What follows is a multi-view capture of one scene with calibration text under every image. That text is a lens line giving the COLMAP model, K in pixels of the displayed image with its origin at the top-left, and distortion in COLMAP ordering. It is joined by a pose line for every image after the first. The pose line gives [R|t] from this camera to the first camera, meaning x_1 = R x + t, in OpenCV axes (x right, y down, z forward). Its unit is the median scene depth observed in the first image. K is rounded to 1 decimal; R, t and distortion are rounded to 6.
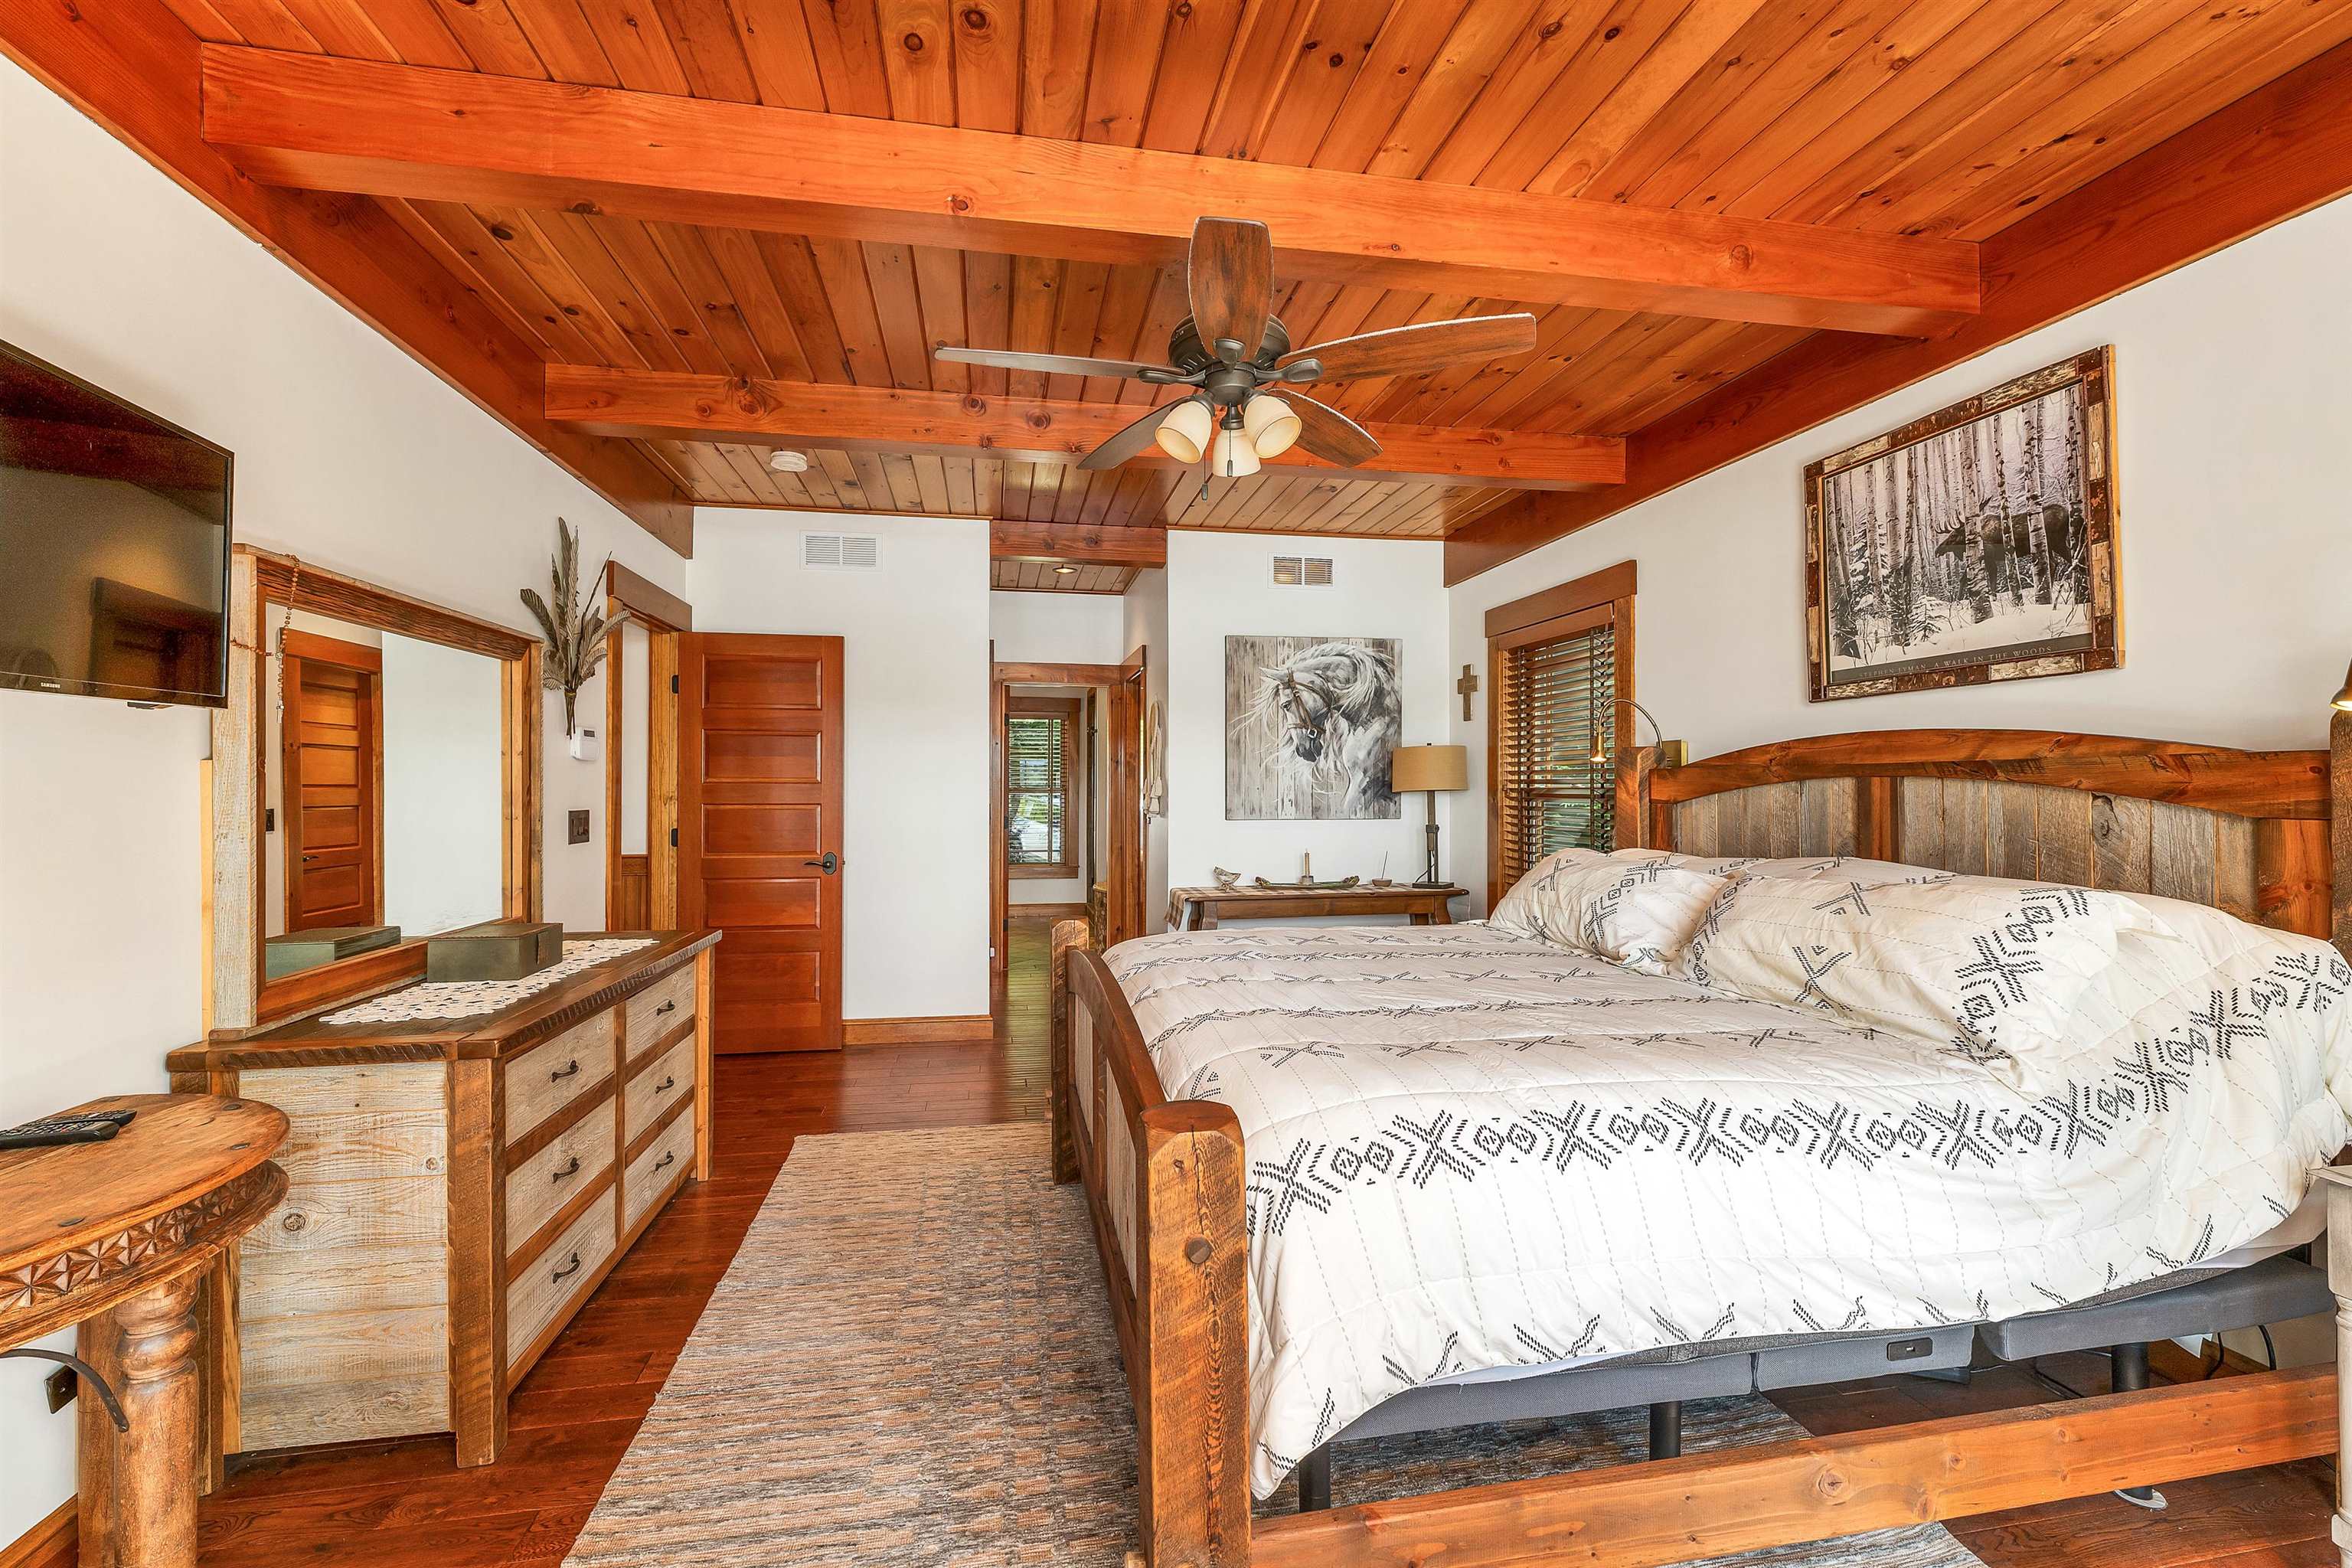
lens RADIAL K [[959.2, 0, 1170.6], [0, 959.2, 788.7], [0, 0, 1]] dist [0.000043, -0.000041]
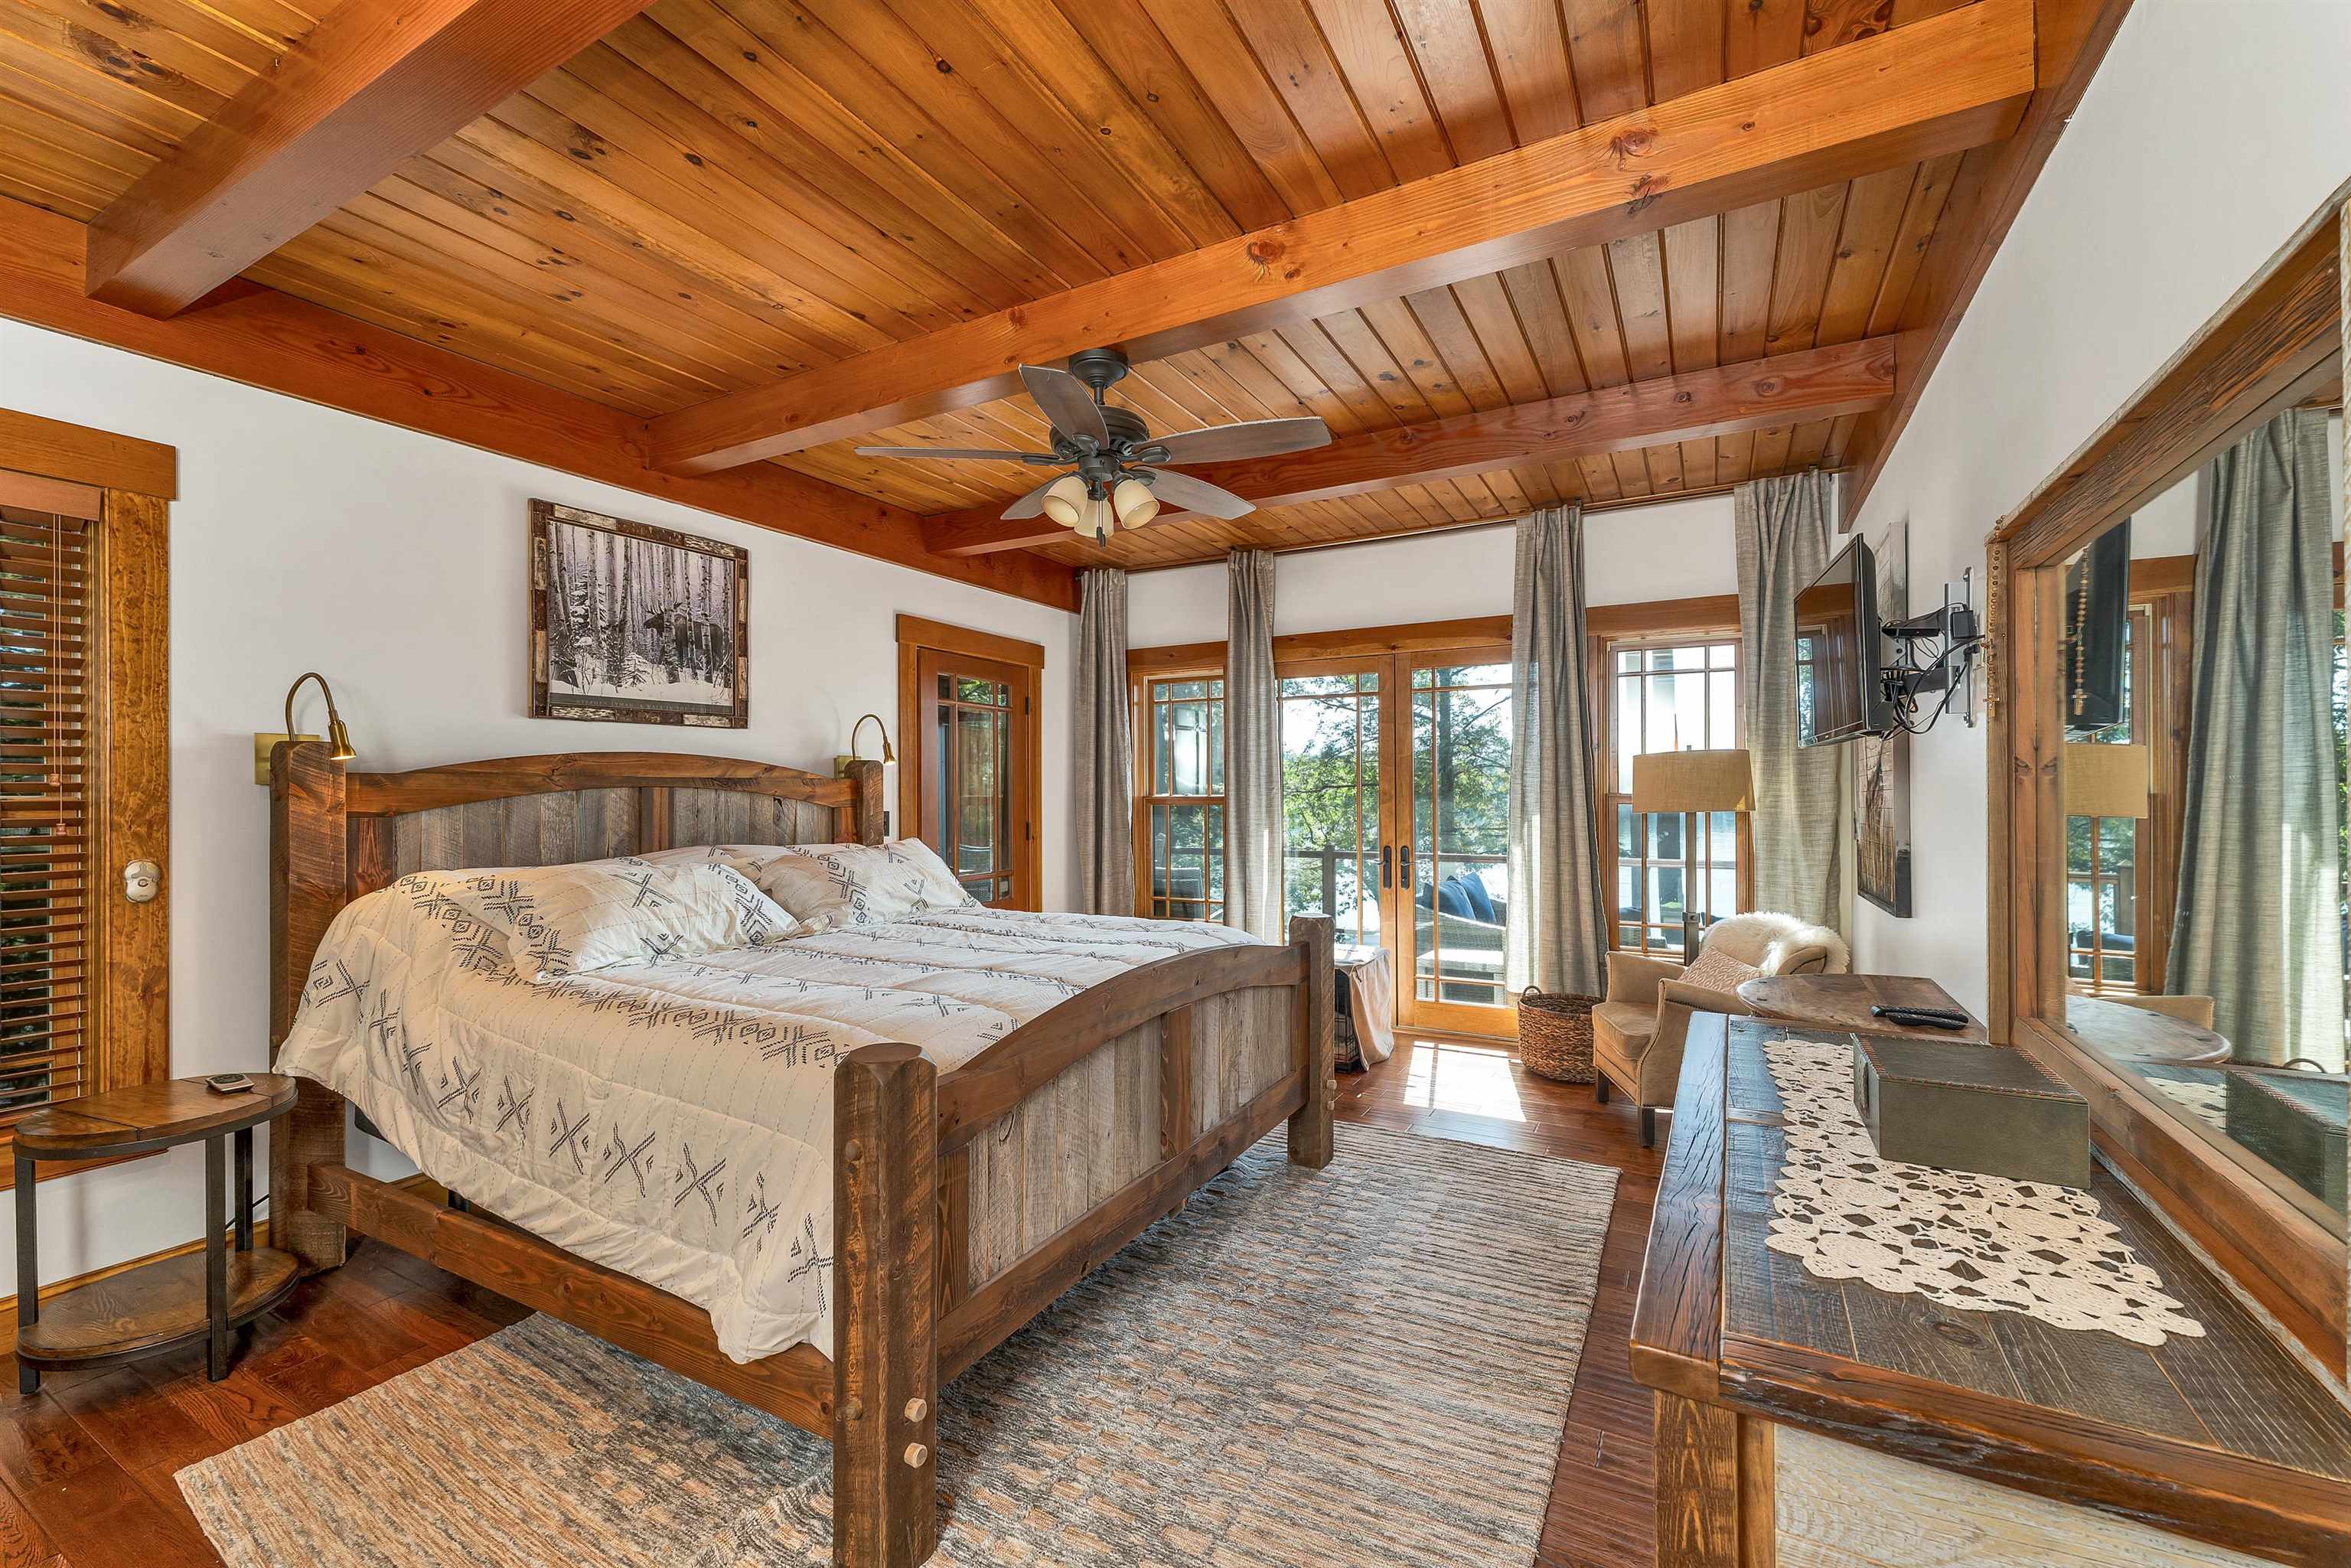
lens RADIAL K [[993.9, 0, 1167.4], [0, 993.9, 798.1], [0, 0, 1]] dist [0.003302, -0.000007]
pose [[-0.773054, 0.003088, 0.634333, -0.641400], [0.009044, 0.999940, 0.006155, 0.000639], [-0.634276, 0.010495, -0.773036, 1.521812]]
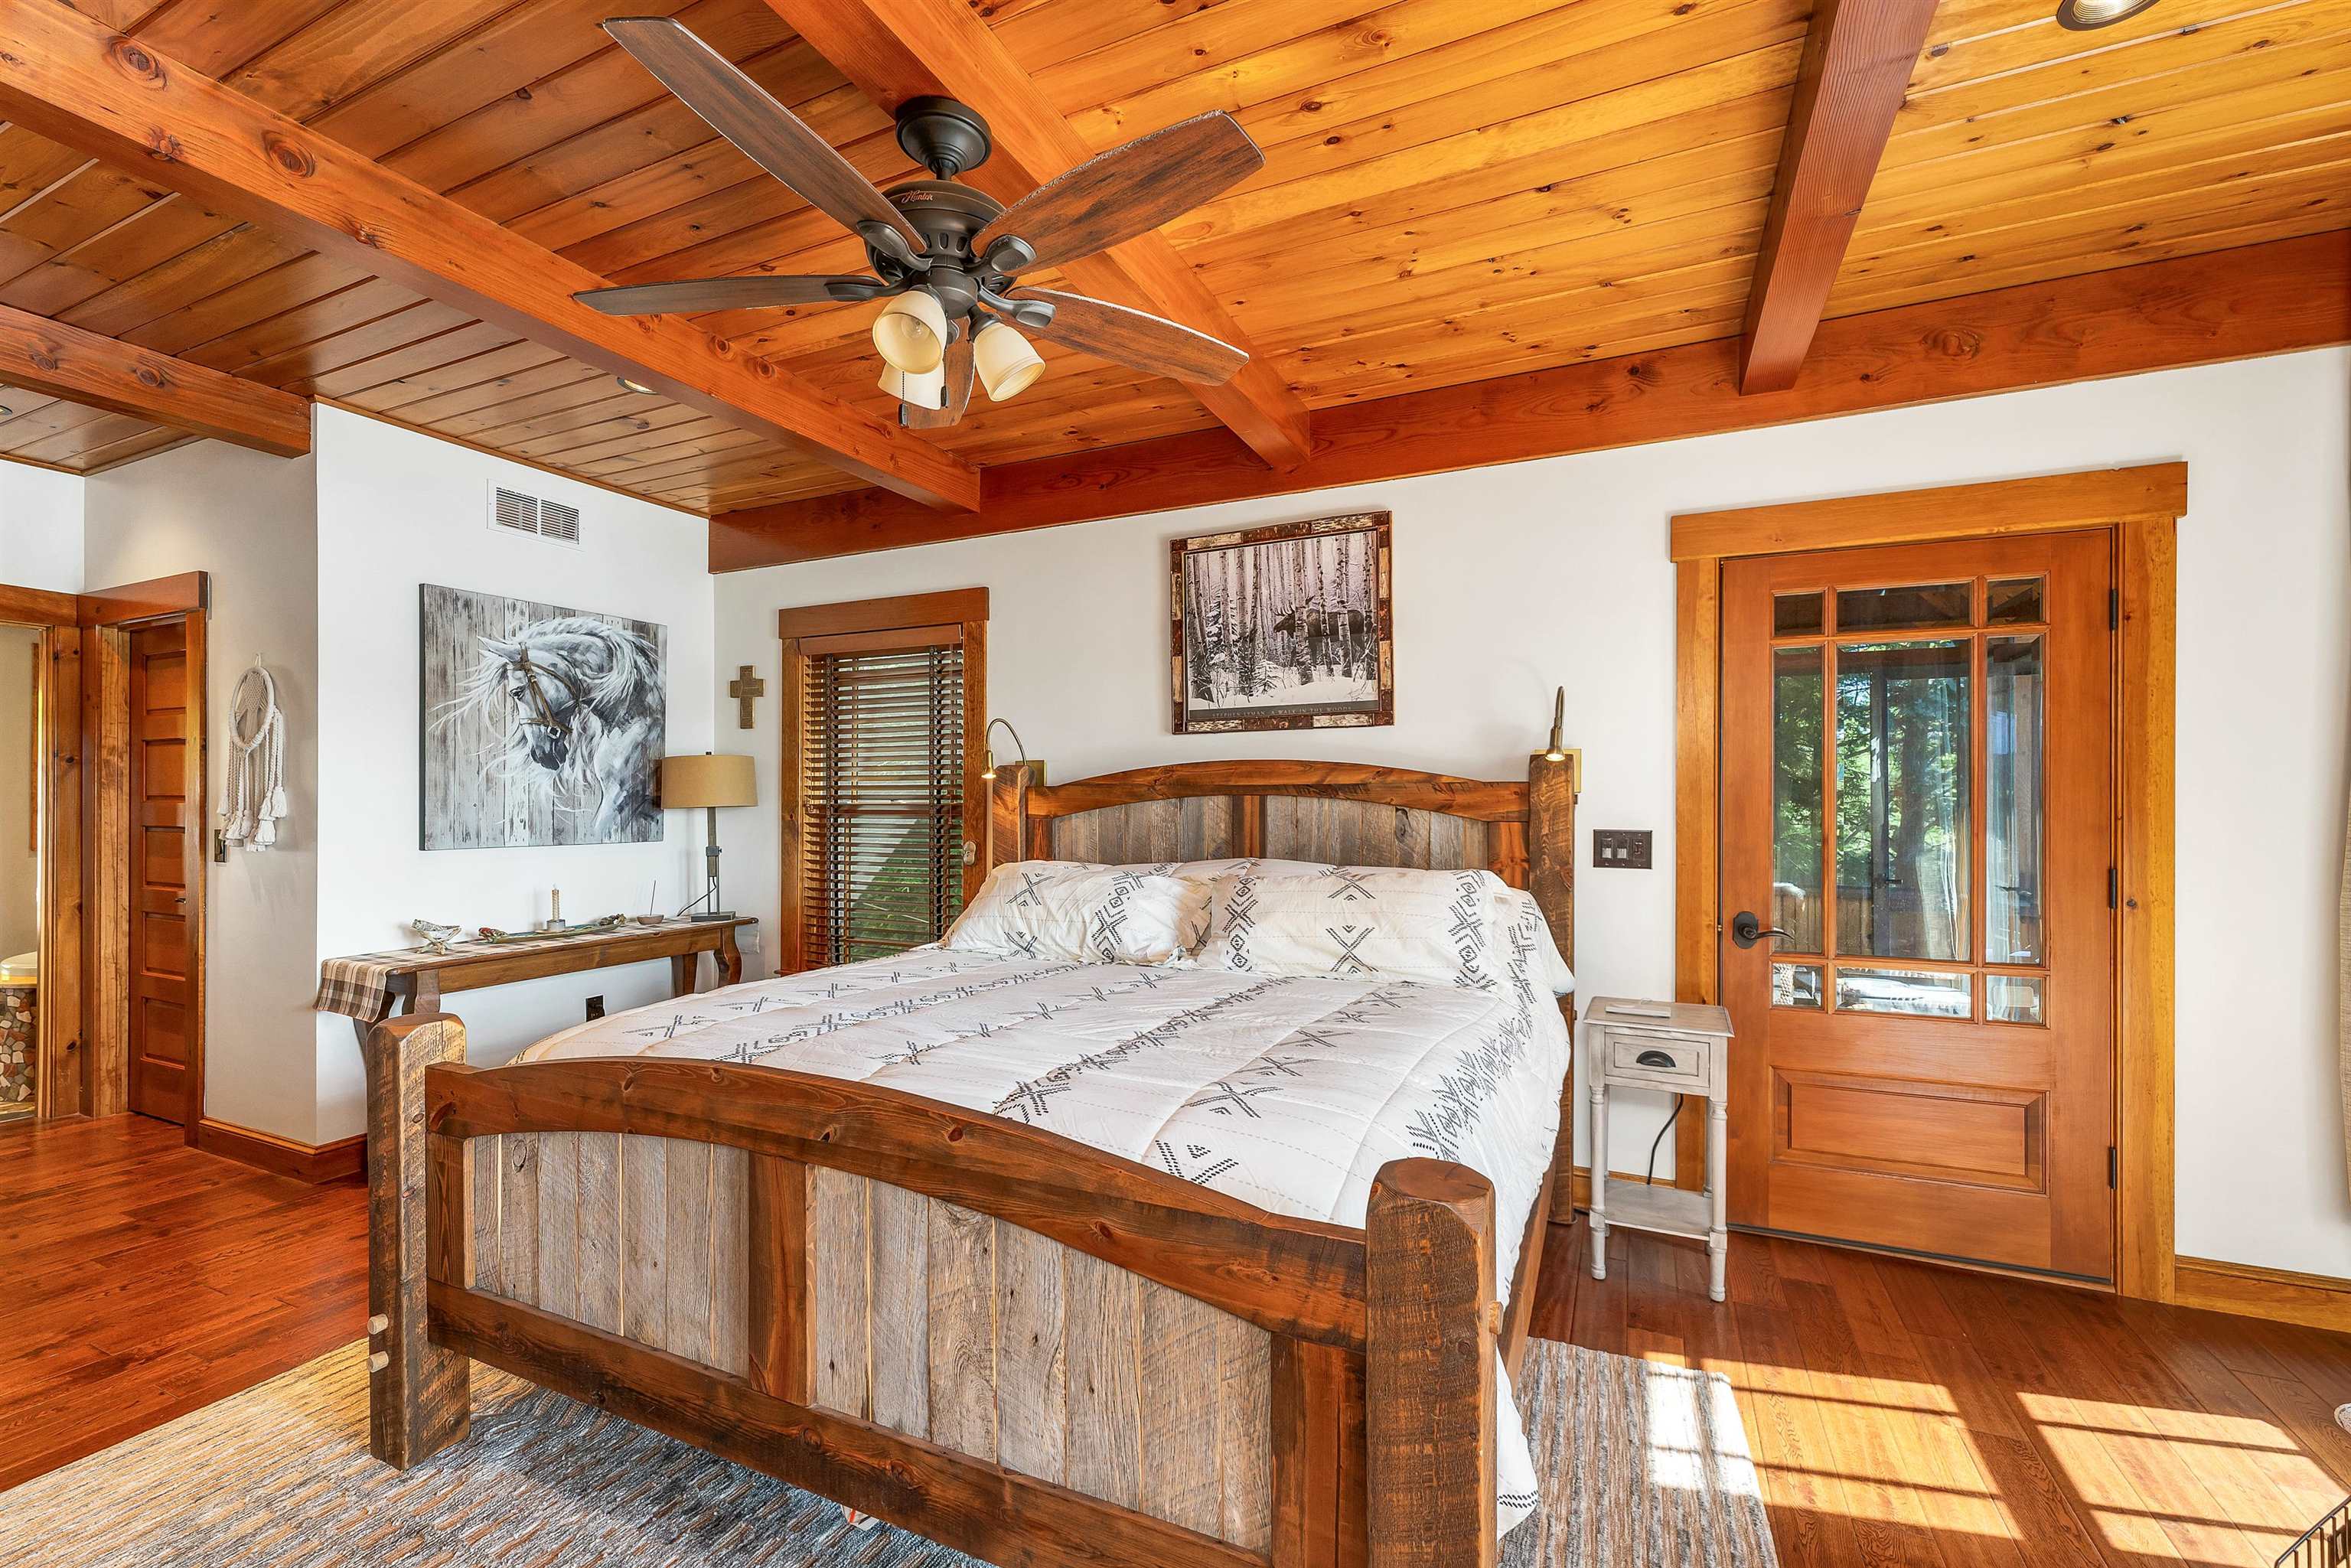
lens RADIAL K [[974.0, 0, 1152.1], [0, 974.0, 809.3], [0, 0, 1]] dist [0.000306, -0.000176]
pose [[0.591448, -0.003822, 0.806334, -0.379323], [0.000614, 0.999991, 0.004290, 0.000887], [-0.806343, -0.002042, 0.591444, 0.307330]]
